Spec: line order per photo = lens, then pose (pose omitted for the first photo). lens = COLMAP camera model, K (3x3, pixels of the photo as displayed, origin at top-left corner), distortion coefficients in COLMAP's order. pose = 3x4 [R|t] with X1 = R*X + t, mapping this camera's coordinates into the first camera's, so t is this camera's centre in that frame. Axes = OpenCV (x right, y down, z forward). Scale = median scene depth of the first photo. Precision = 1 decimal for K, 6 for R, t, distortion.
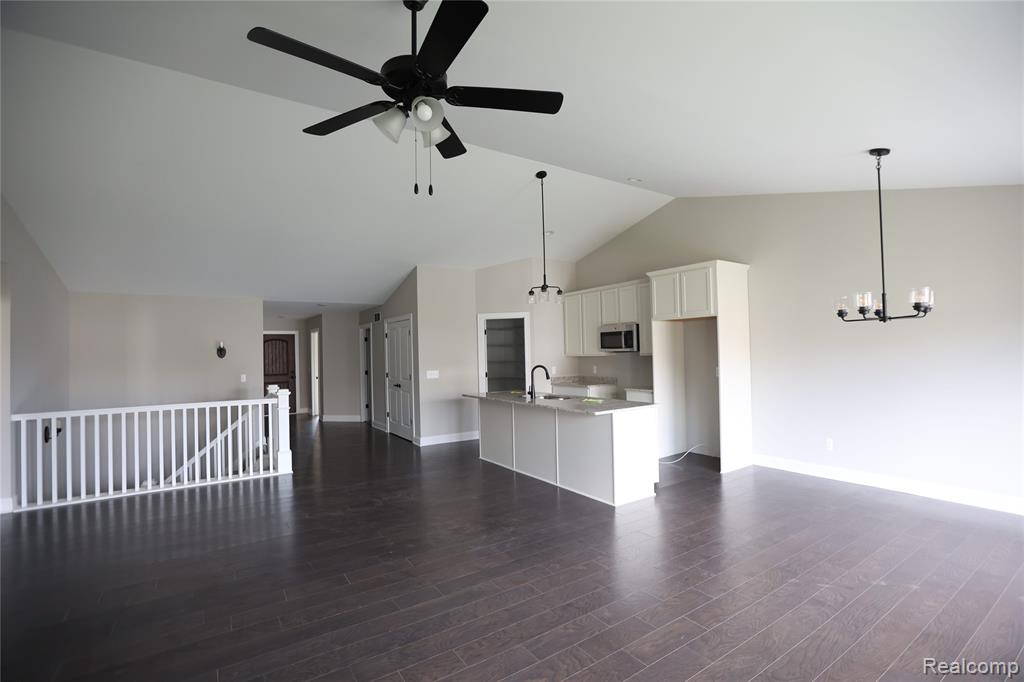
lens RADIAL K [[468.8, 0, 511.6], [0, 468.8, 343.5], [0, 0, 1]] dist [-0.061840, 0.029566]
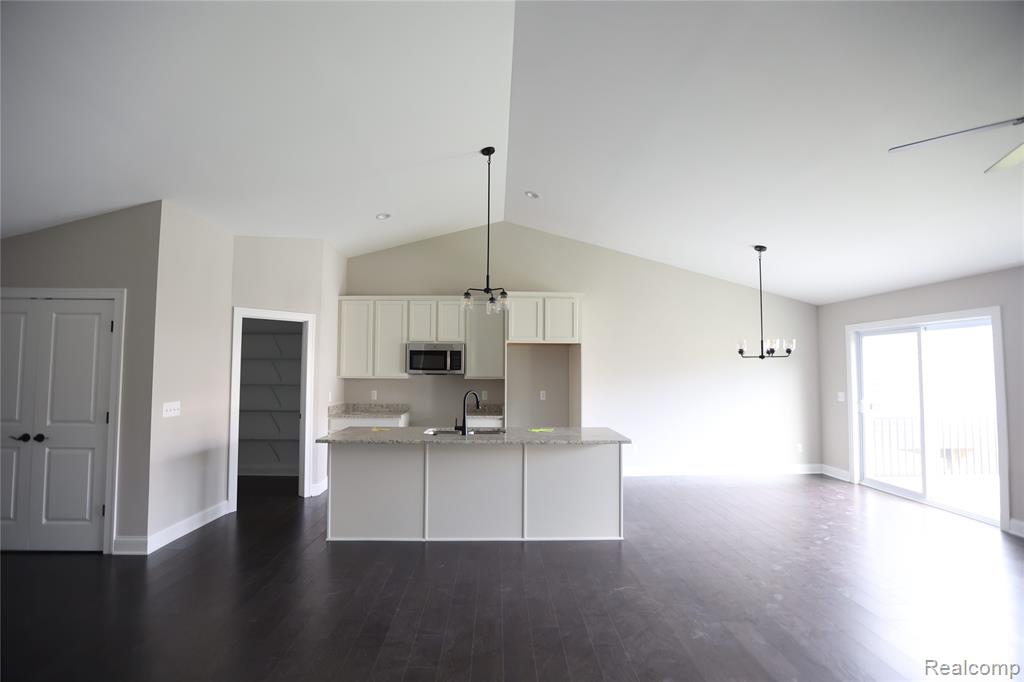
lens RADIAL K [[468.8, 0, 511.6], [0, 468.8, 343.5], [0, 0, 1]] dist [-0.061840, 0.029566]
pose [[0.523385, 0.073383, 0.848931, -0.458553], [-0.032641, 0.997280, -0.066083, 0.014728], [-0.851471, 0.006877, 0.524356, 0.443288]]
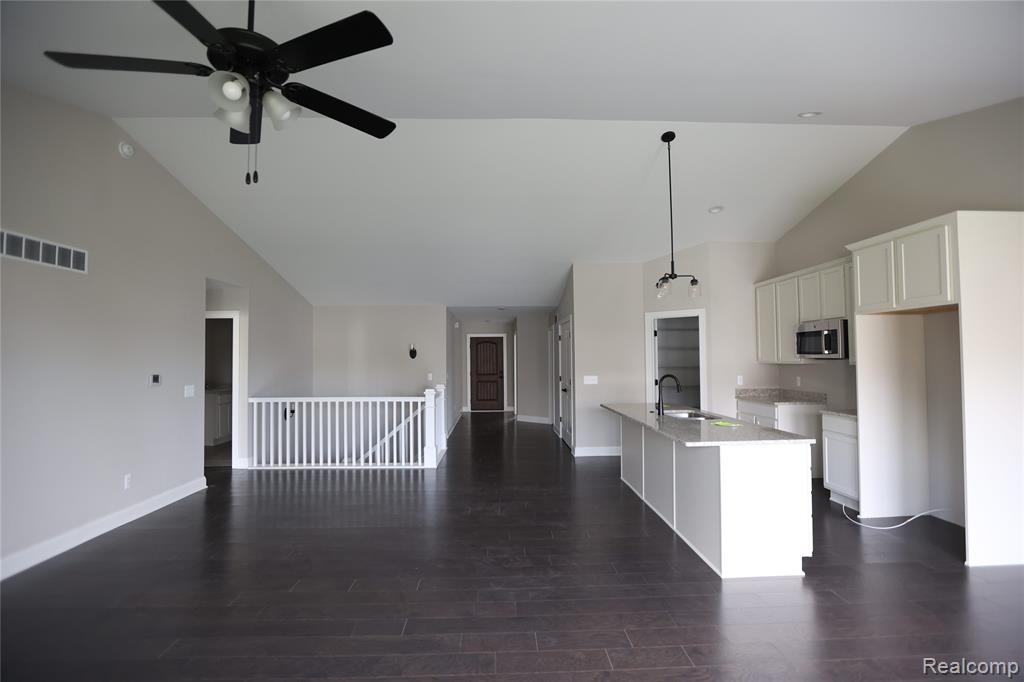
lens RADIAL K [[468.8, 0, 511.6], [0, 468.8, 343.5], [0, 0, 1]] dist [-0.061840, 0.029566]
pose [[0.853158, -0.000419, -0.521653, 0.200326], [-0.001343, 0.999995, -0.003000, -0.003113], [0.521651, 0.003260, 0.853153, 0.146979]]
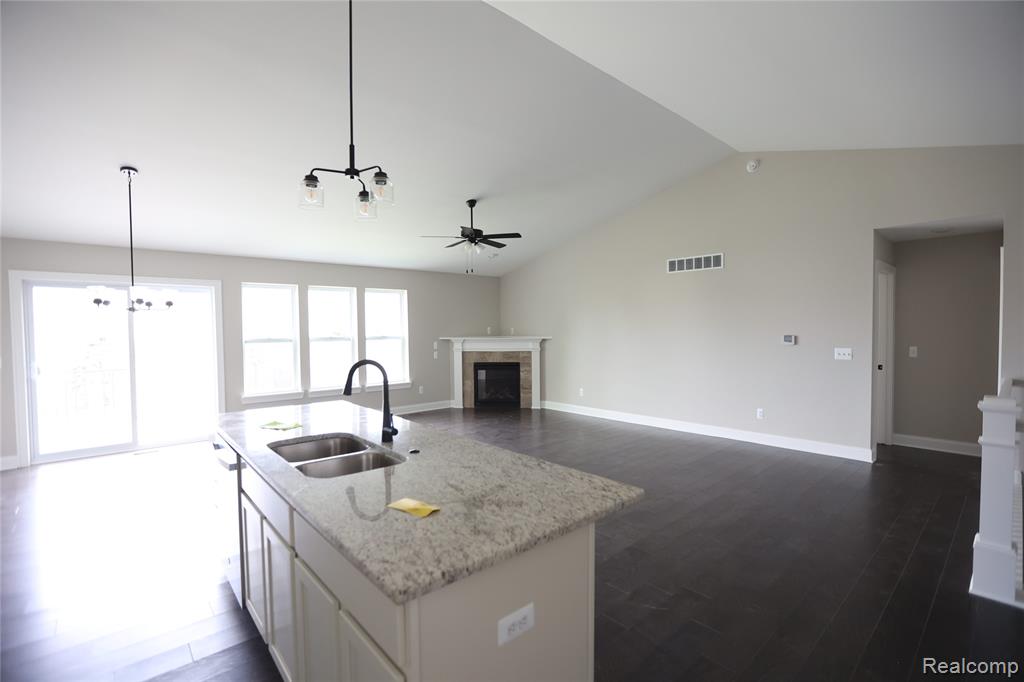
lens RADIAL K [[468.8, 0, 511.6], [0, 468.8, 343.5], [0, 0, 1]] dist [-0.061840, 0.029566]
pose [[-0.989572, 0.036902, -0.139234, -0.005747], [0.034665, 0.999229, 0.018453, 0.024162], [0.139807, 0.013434, -0.990088, 1.153789]]
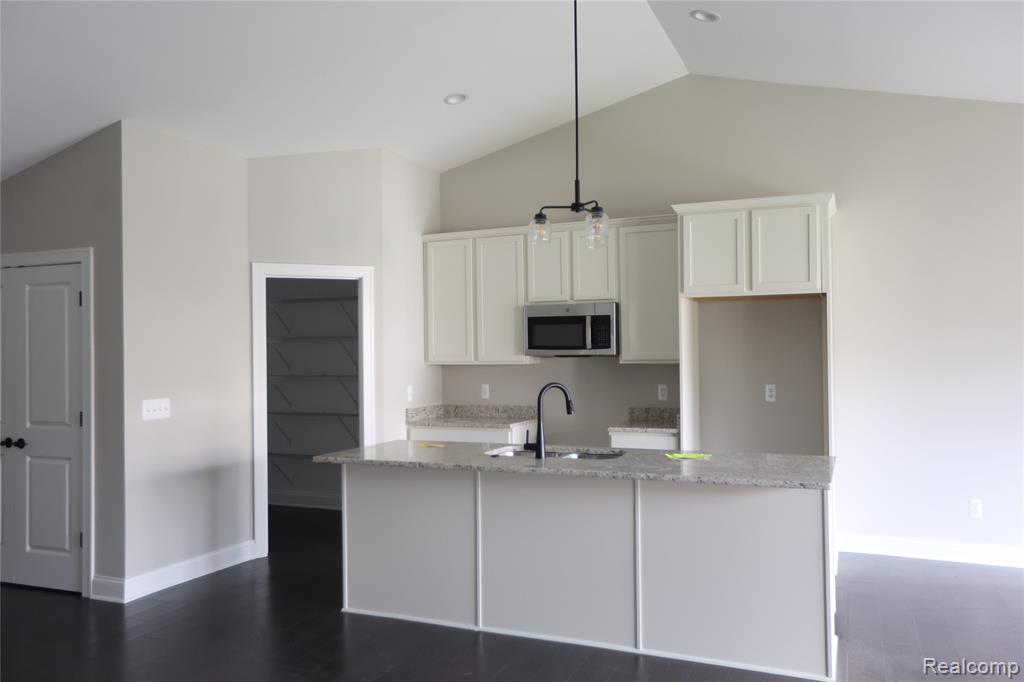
lens RADIAL K [[800.0, 0, 512.0], [0, 800.0, 341.0], [0, 0, 1]] dist [-0.035013, 0.114279]
pose [[0.835449, 0.021402, 0.549151, -0.318477], [-0.018265, 0.999771, -0.011177, 0.013055], [-0.549264, -0.000692, 0.835648, 0.318580]]
